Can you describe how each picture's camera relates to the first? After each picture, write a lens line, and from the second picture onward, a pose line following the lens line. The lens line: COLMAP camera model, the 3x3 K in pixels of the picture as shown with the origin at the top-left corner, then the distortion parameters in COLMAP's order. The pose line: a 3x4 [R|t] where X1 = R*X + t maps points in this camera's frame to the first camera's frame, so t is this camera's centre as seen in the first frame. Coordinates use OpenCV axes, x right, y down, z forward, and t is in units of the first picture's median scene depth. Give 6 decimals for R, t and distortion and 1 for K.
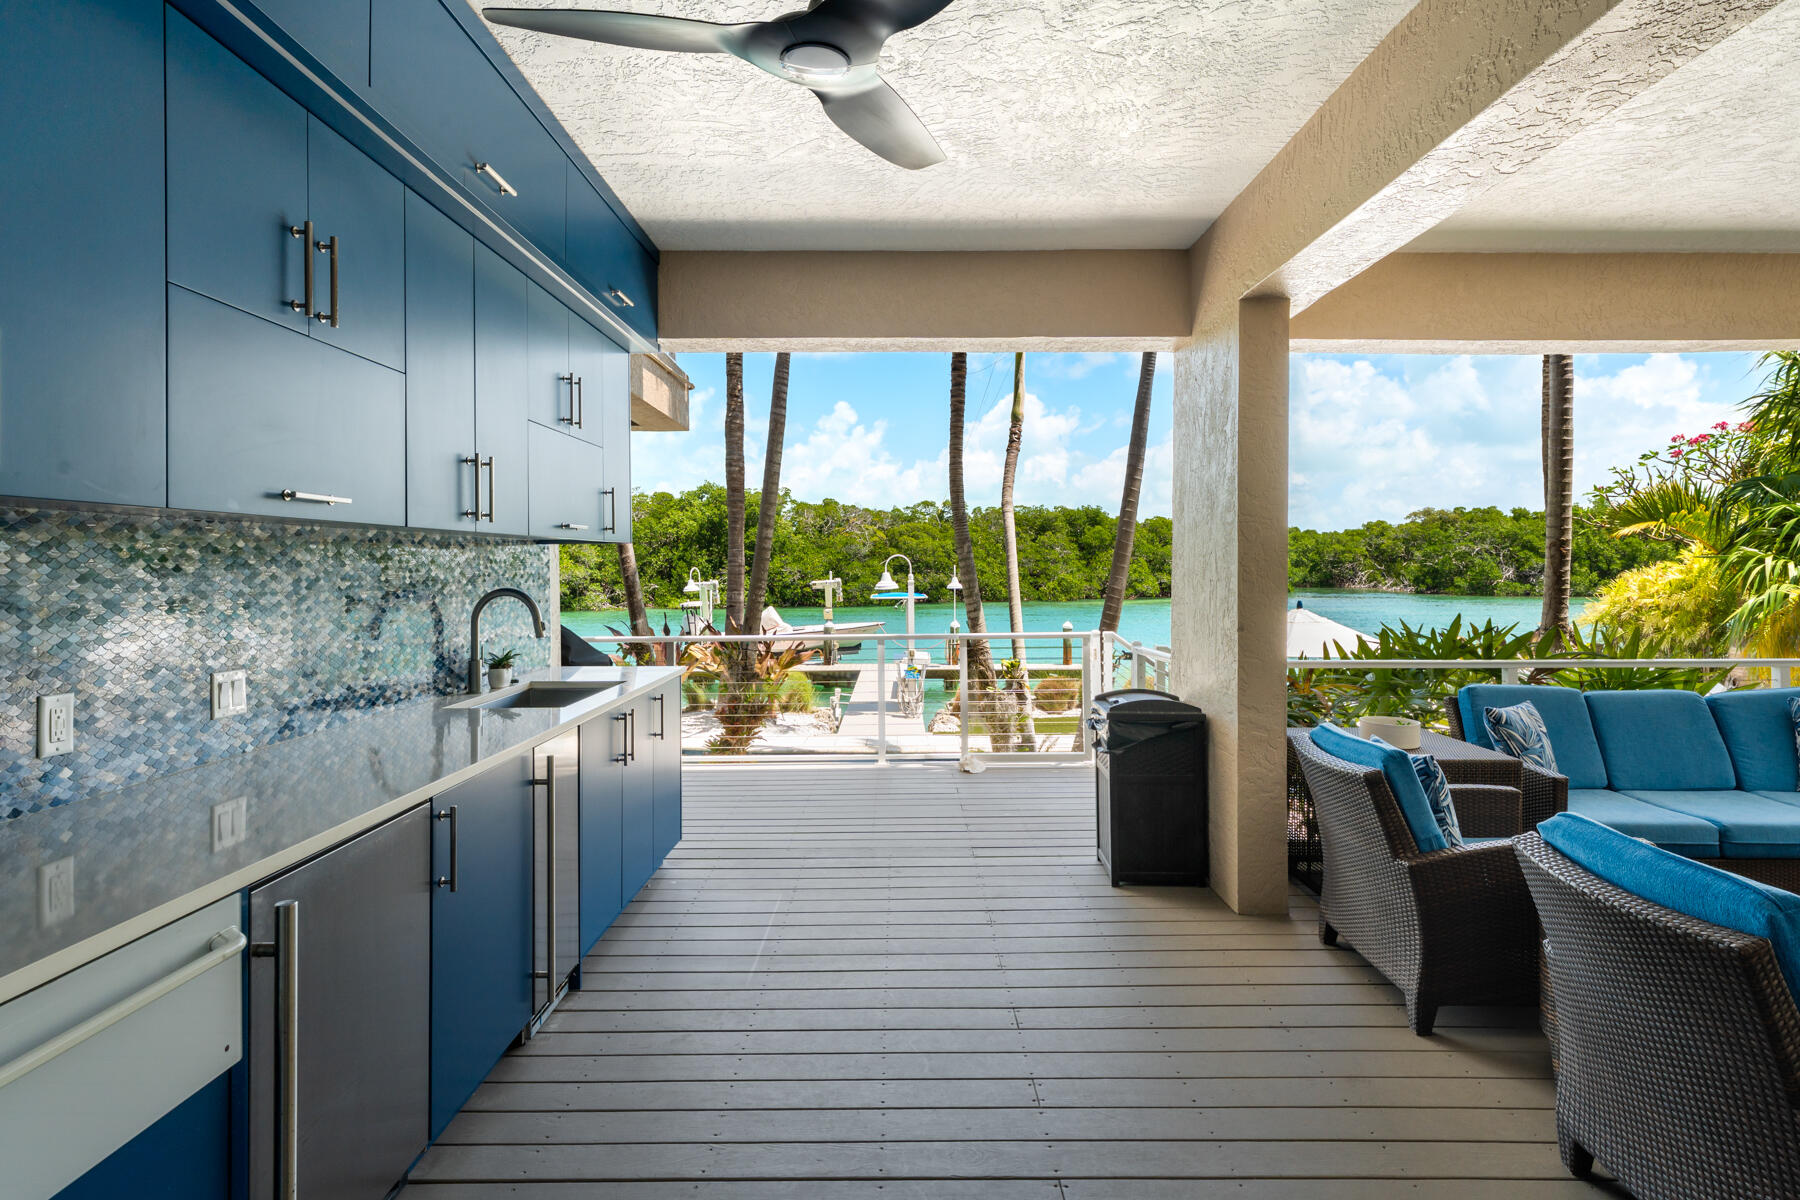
lens RADIAL K [[942.4, 0, 904.7], [0, 942.4, 580.7], [0, 0, 1]] dist [-0.001894, -0.000114]
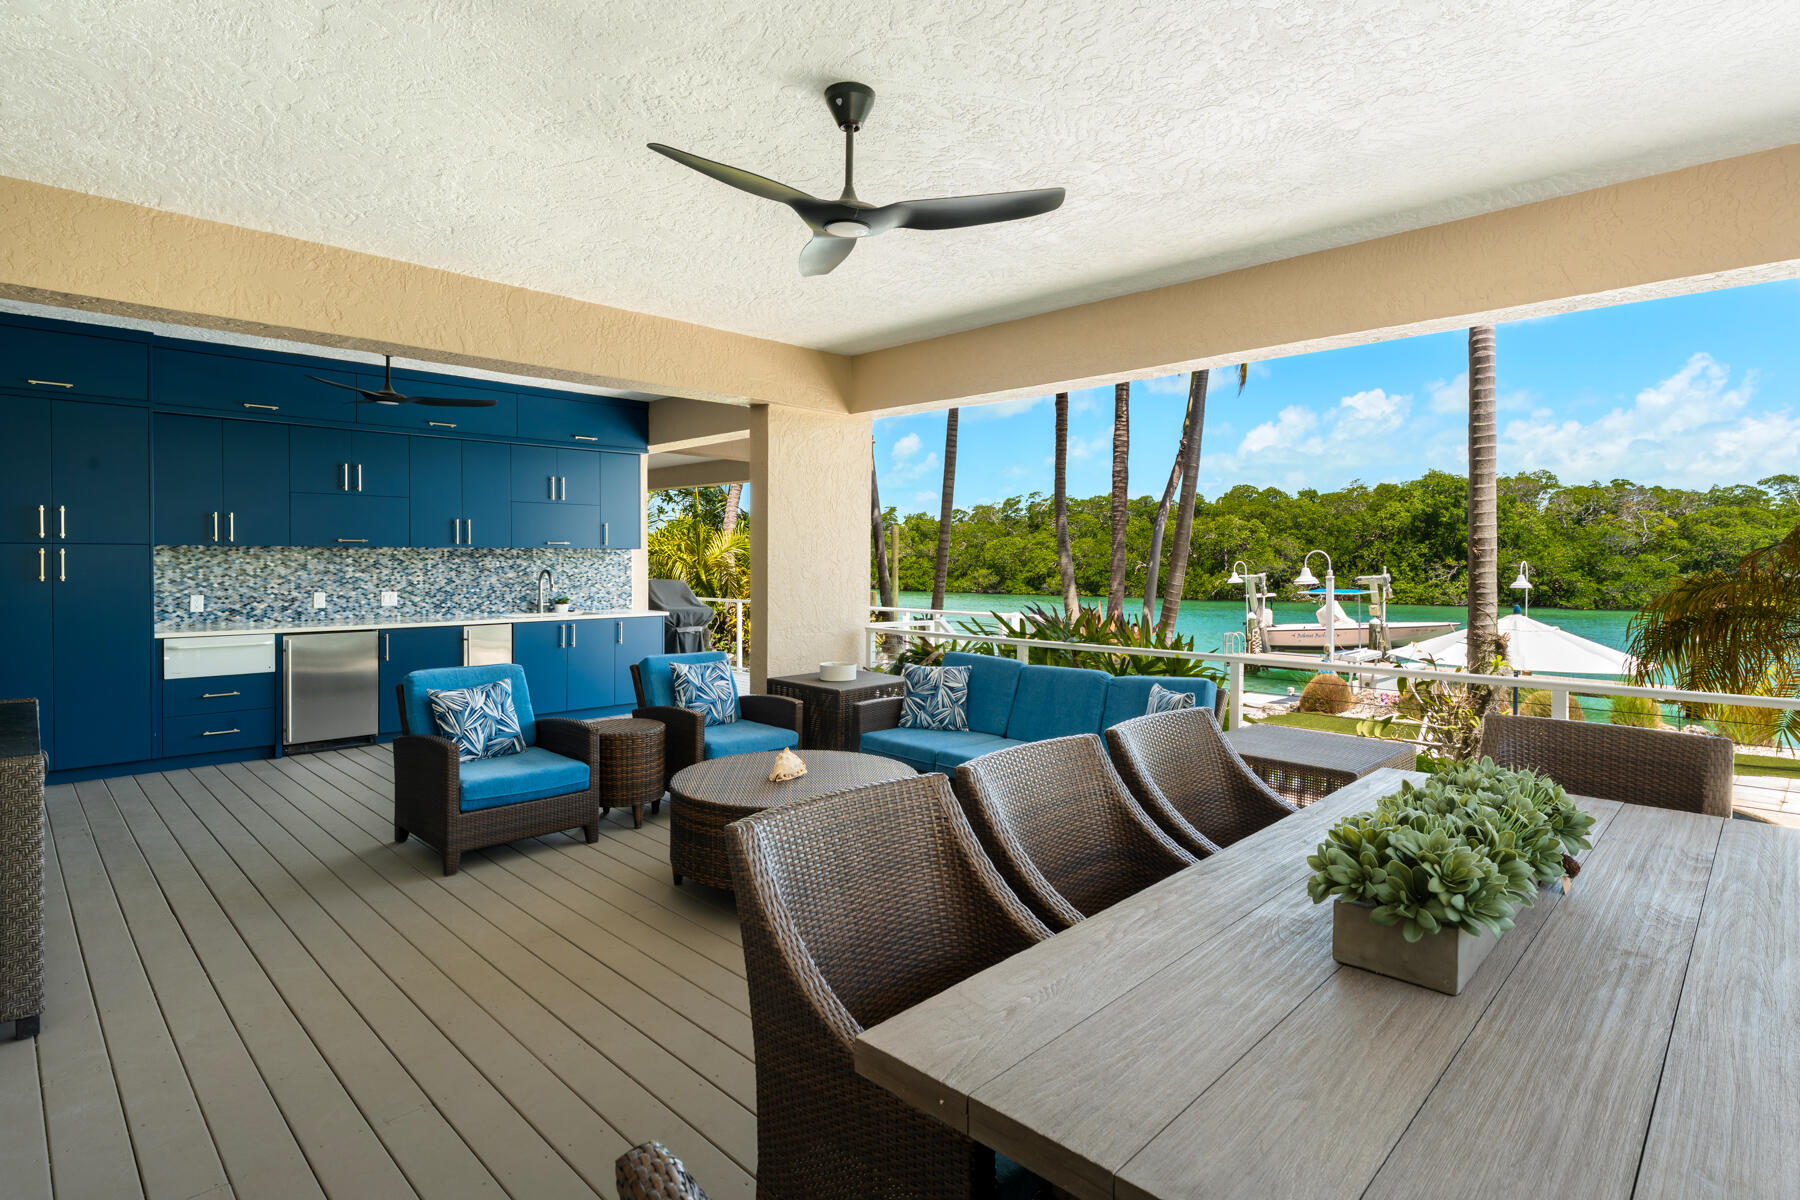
lens RADIAL K [[890.2, 0, 900.0], [0, 890.2, 600.0], [0, 0, 1]] dist [-0.000738, -0.000181]
pose [[0.705755, 0.040808, -0.707280, 0.353258], [-0.018624, 0.999063, 0.039059, -0.003773], [0.708211, -0.014394, 0.705854, 0.010179]]
